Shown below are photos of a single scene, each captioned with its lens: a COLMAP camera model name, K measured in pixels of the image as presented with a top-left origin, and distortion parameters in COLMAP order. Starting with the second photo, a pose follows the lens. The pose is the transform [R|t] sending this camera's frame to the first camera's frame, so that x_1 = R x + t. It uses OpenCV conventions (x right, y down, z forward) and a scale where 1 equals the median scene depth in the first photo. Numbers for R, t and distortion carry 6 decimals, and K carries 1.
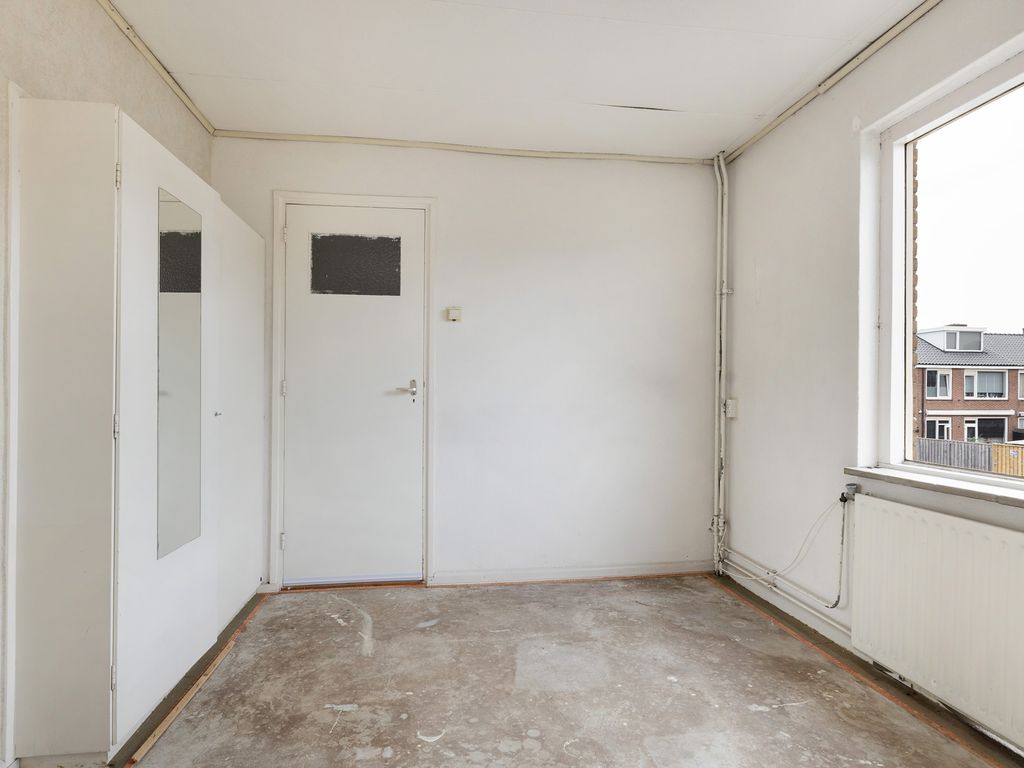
lens RADIAL K [[601.0, 0, 510.2], [0, 601.0, 388.6], [0, 0, 1]] dist [0.001594, -0.000435]
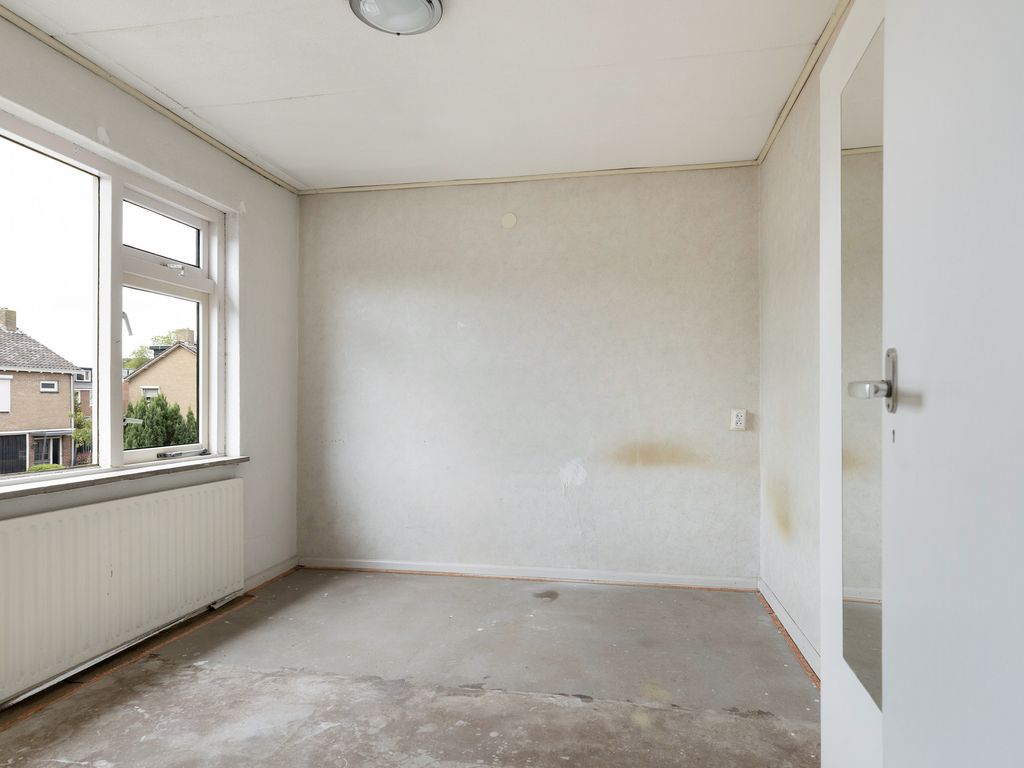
lens RADIAL K [[601.1, 0, 512.0], [0, 601.1, 391.1], [0, 0, 1]] dist [-0.000423, -0.000820]
pose [[-0.947073, 0.005228, 0.320975, -0.471538], [-0.003241, 0.999661, -0.025846, 0.010060], [-0.321002, -0.025518, -0.946735, 1.800128]]
